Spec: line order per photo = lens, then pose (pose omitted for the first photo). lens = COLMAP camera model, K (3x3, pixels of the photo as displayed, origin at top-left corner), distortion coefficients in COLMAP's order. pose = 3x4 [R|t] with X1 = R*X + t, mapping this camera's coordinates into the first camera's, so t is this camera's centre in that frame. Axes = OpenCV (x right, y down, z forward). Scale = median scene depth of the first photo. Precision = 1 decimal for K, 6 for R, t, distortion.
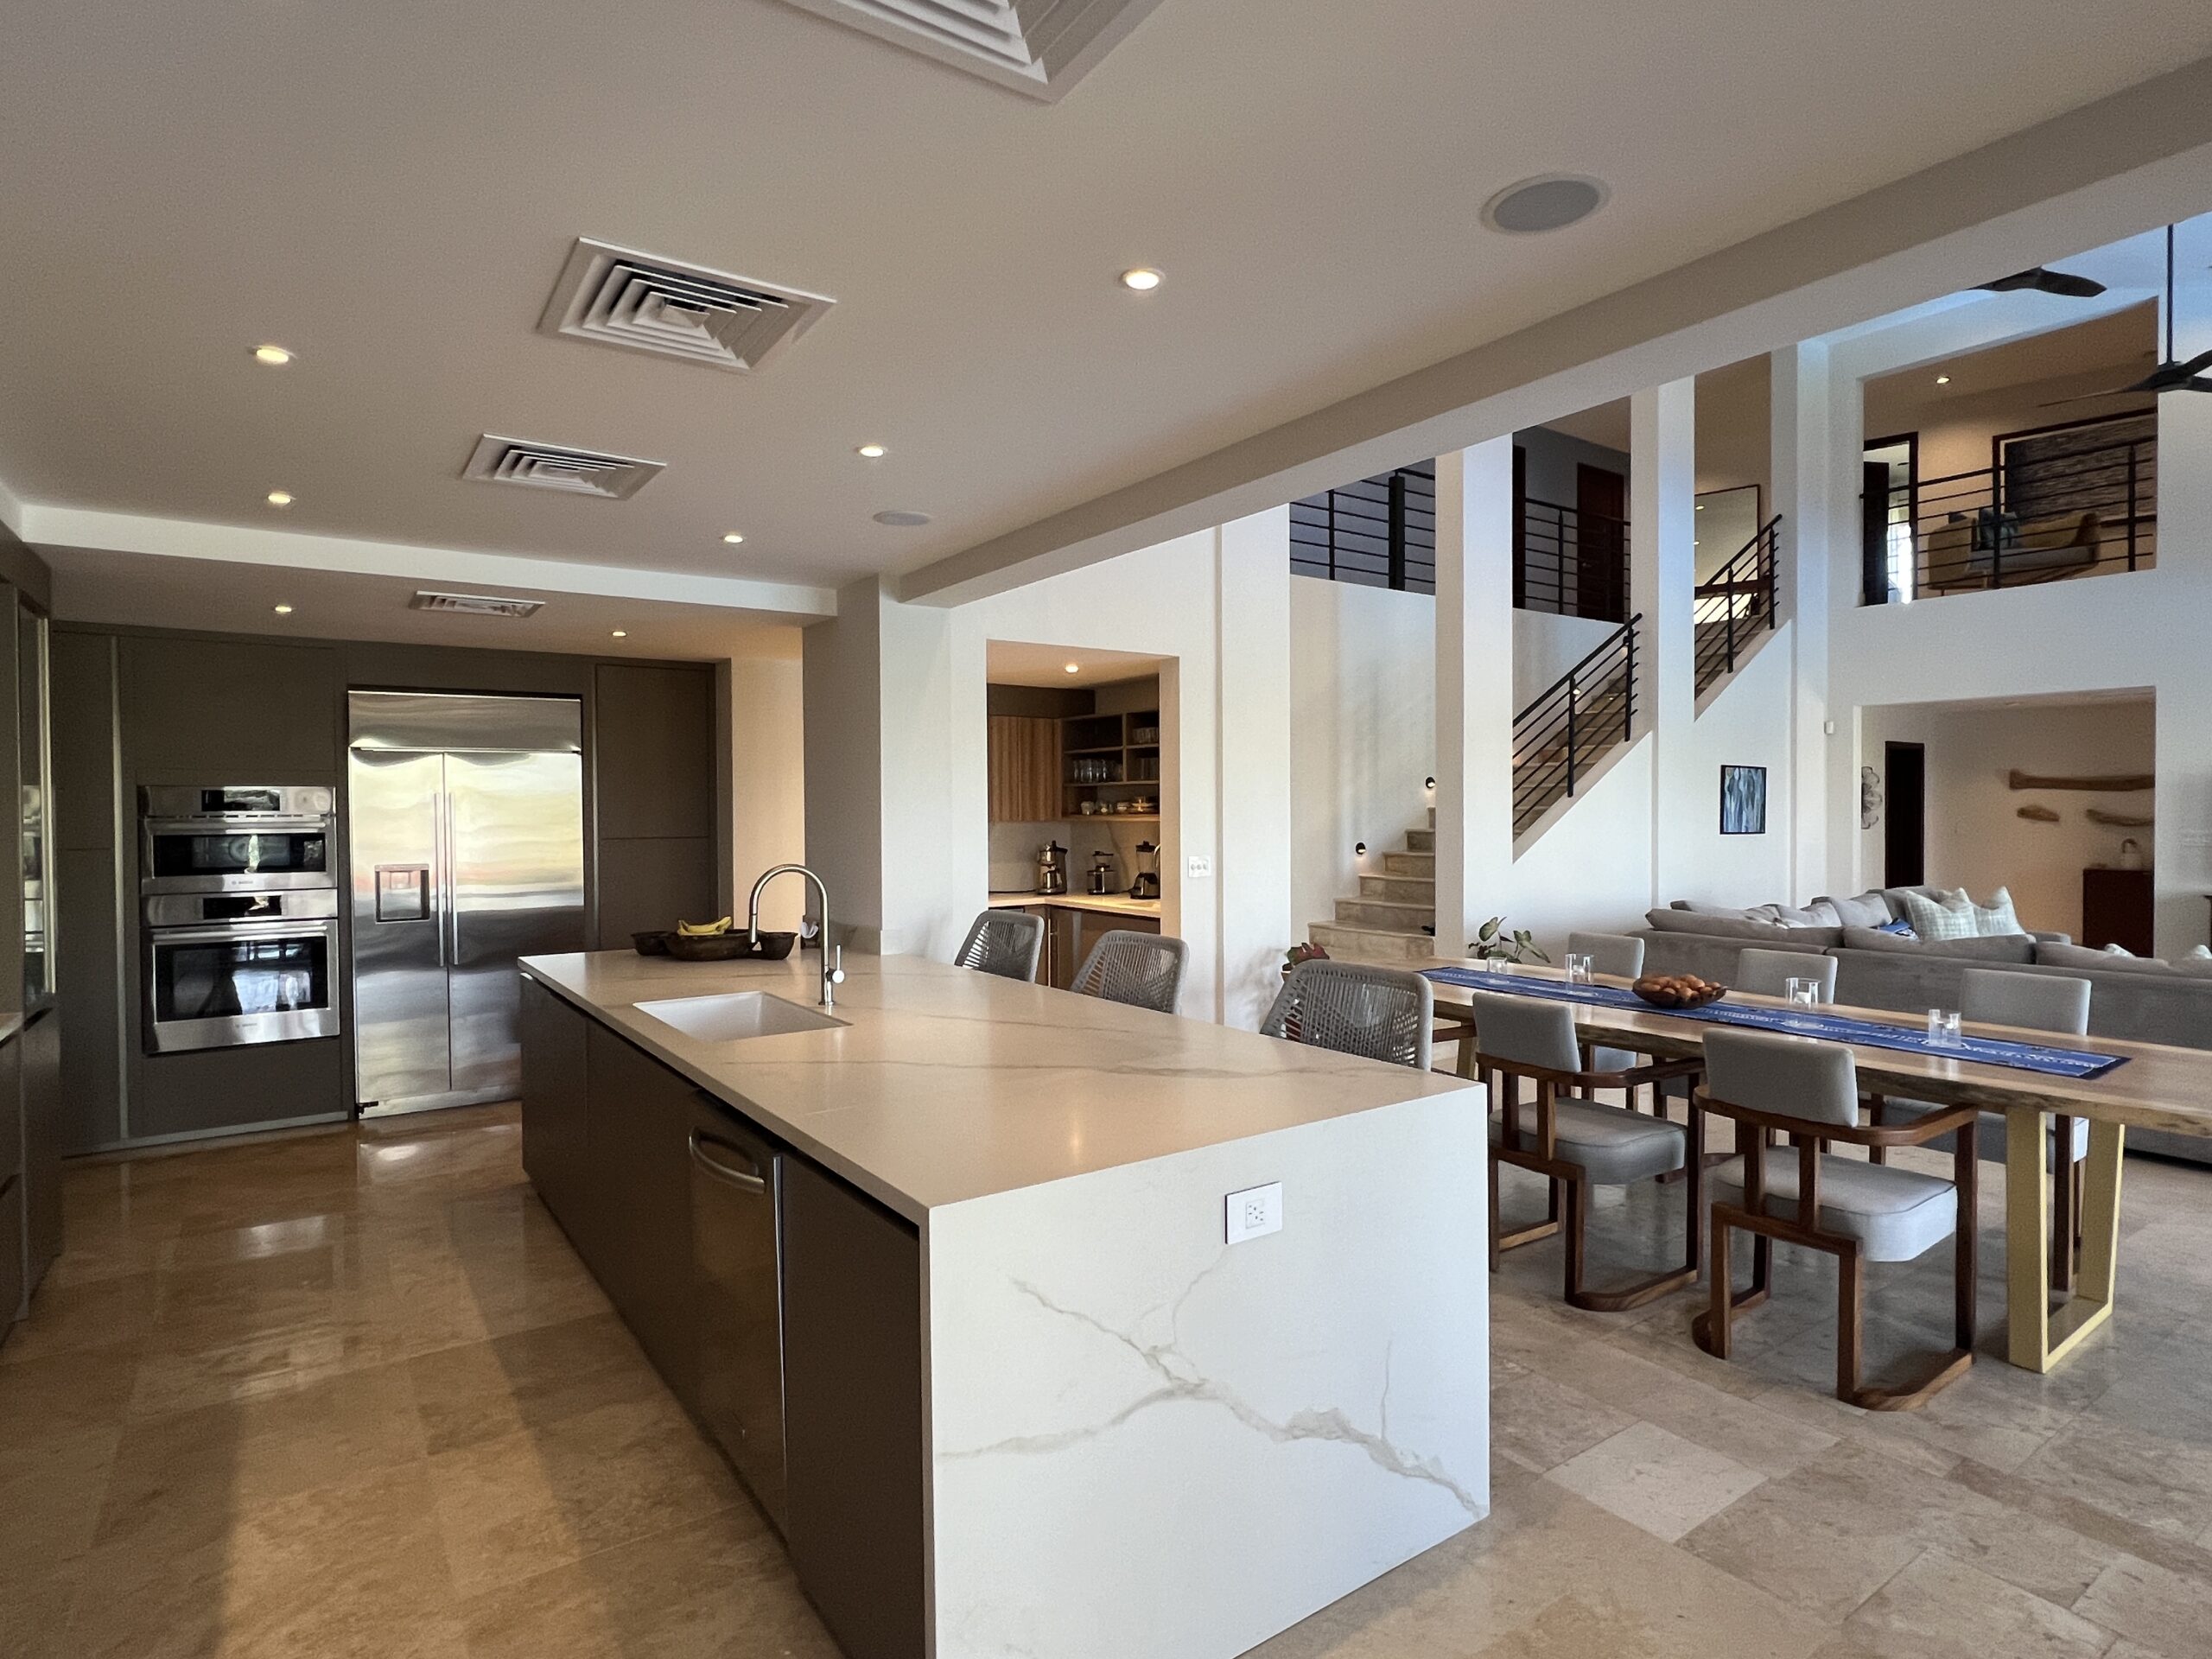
lens RADIAL K [[1159.4, 0, 1106.0], [0, 1159.4, 829.5], [0, 0, 1]] dist [0.000376, 0.000031]
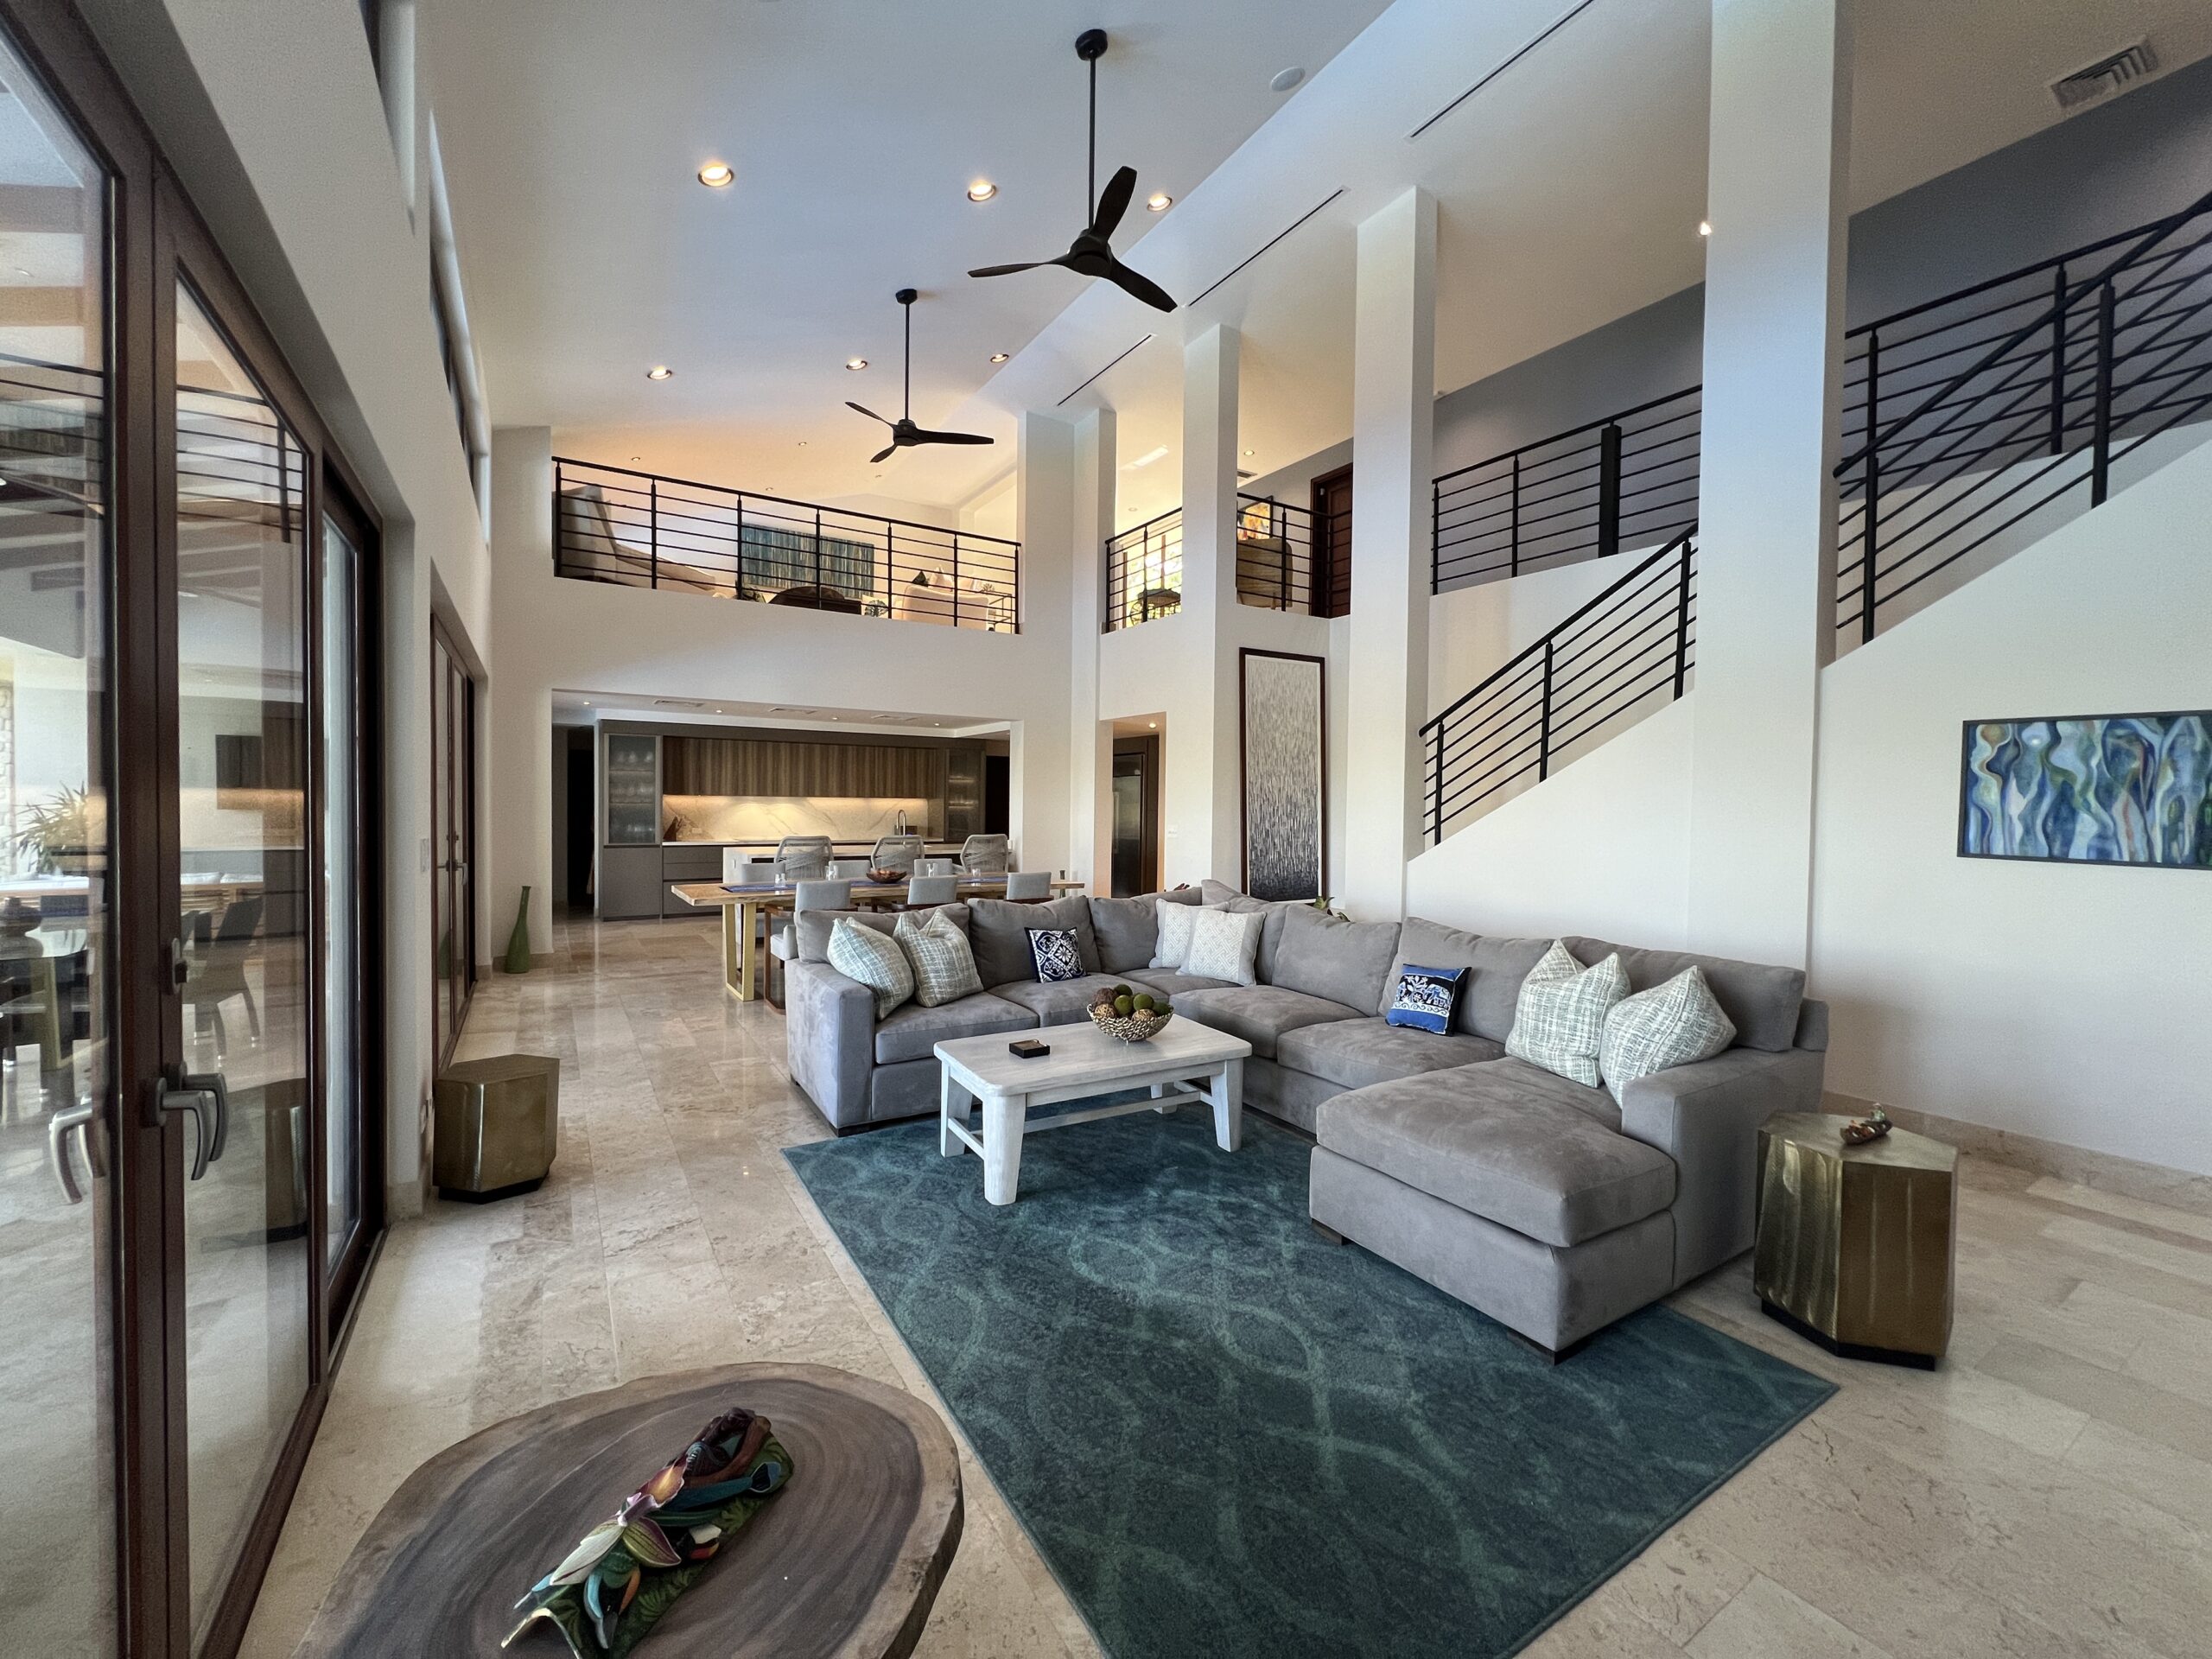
lens RADIAL K [[887.0, 0, 1100.6], [0, 887.0, 819.2], [0, 0, 1]] dist [0.000971, 0.000075]
pose [[-0.052080, 0.027096, -0.998275, 0.998196], [-0.024613, 0.999293, 0.028408, -0.015010], [0.998340, 0.026050, -0.051377, 0.680038]]
